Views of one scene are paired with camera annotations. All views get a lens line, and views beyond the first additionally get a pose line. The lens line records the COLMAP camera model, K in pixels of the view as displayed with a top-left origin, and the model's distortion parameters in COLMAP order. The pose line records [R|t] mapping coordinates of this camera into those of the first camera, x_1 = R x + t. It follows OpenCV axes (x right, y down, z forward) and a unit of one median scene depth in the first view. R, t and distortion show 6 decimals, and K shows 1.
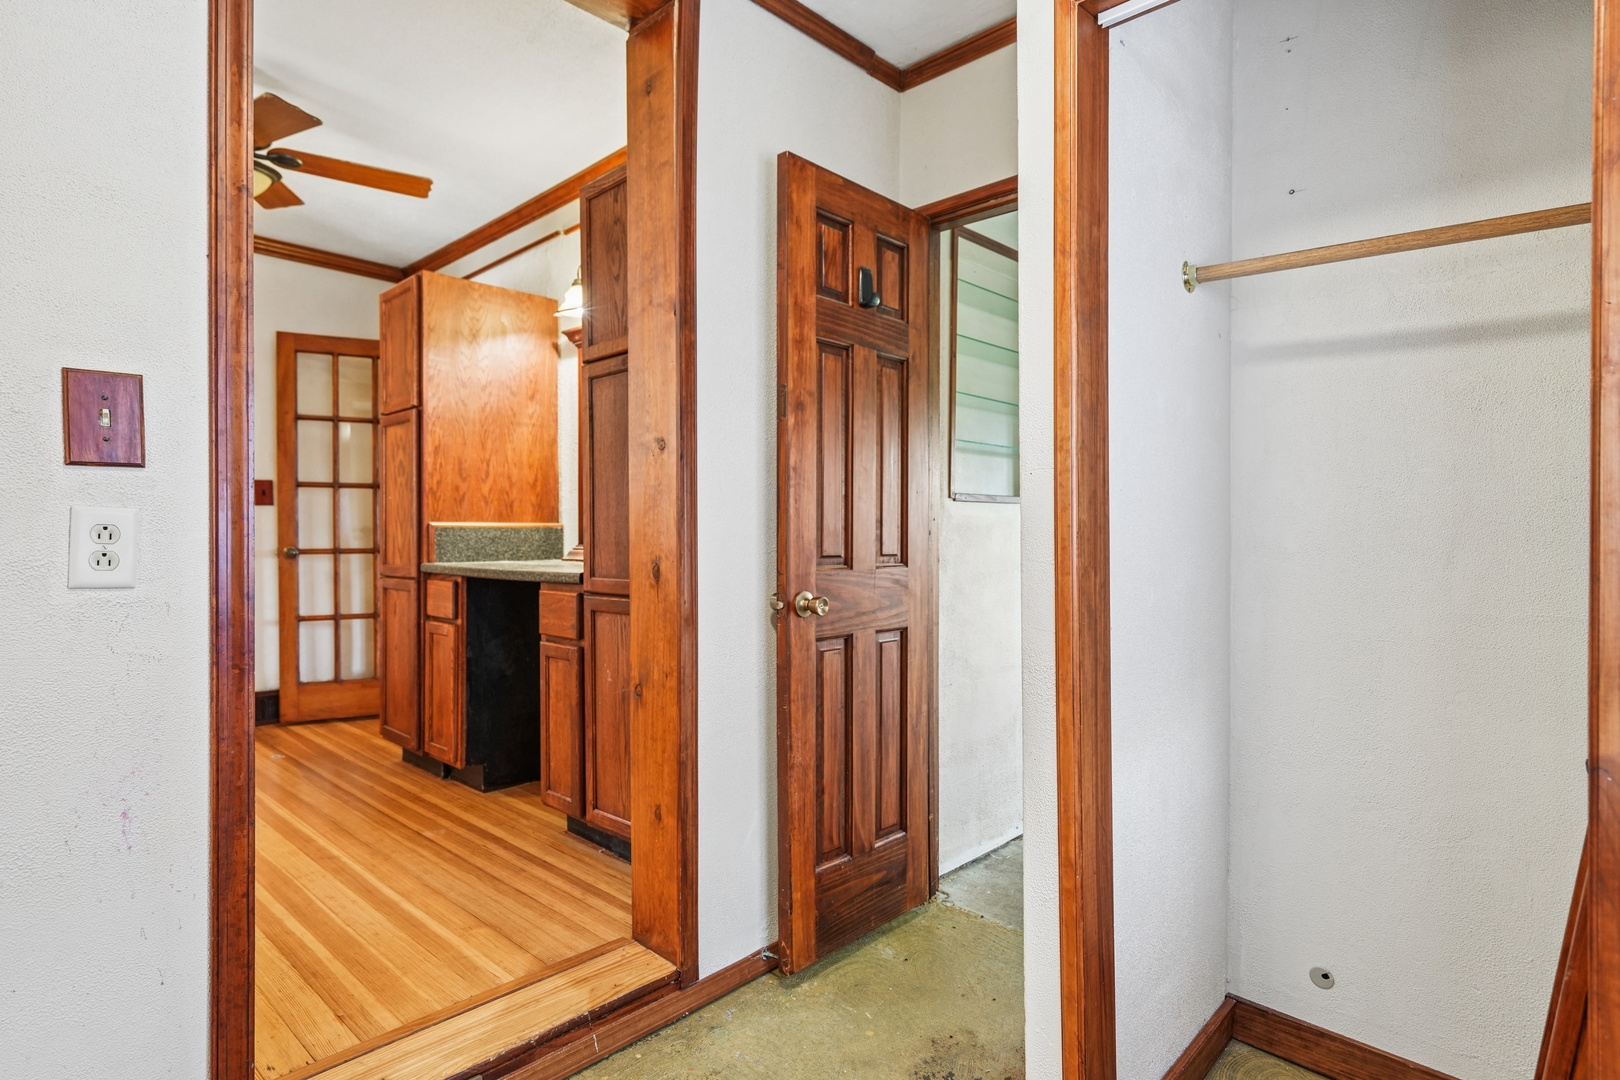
lens RADIAL K [[852.9, 0, 812.9], [0, 852.9, 528.3], [0, 0, 1]] dist [-0.021458, -0.001101]
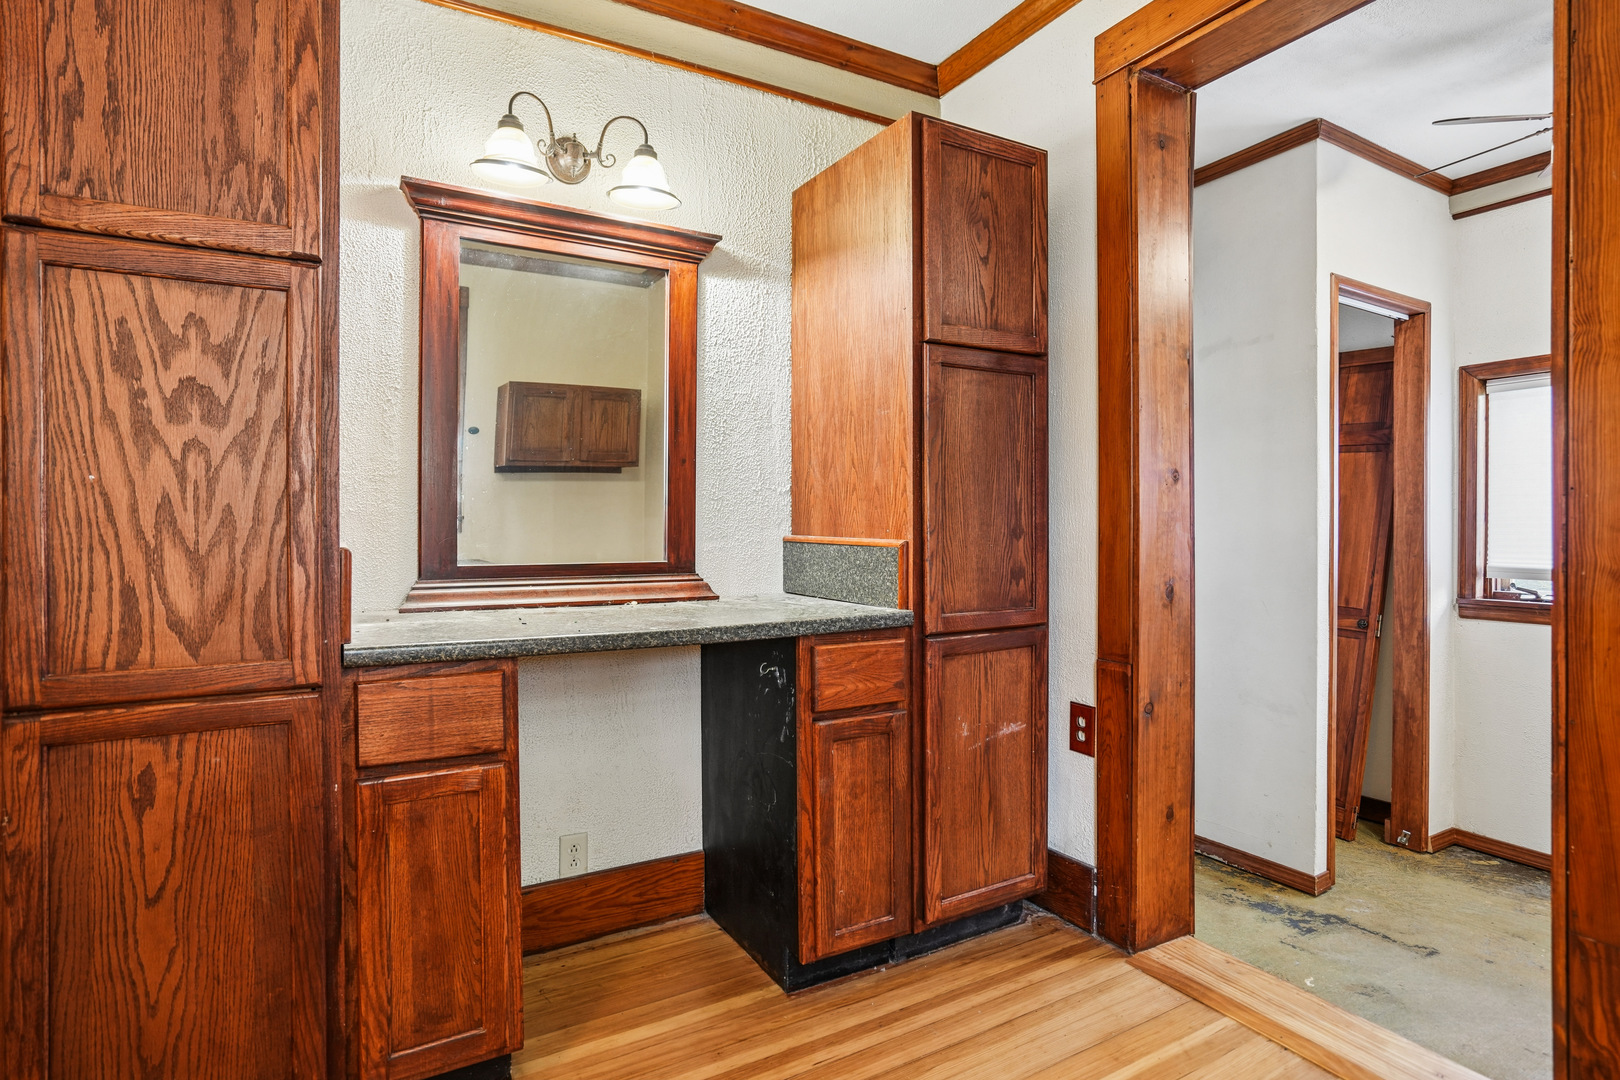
lens RADIAL K [[852.9, 0, 815.0], [0, 852.9, 545.9], [0, 0, 1]] dist [-0.021458, -0.001101]
pose [[0.275727, -0.012532, 0.961154, -1.317049], [0.000246, 0.999916, 0.012966, -0.022063], [-0.961236, -0.003339, 0.275707, 1.109656]]
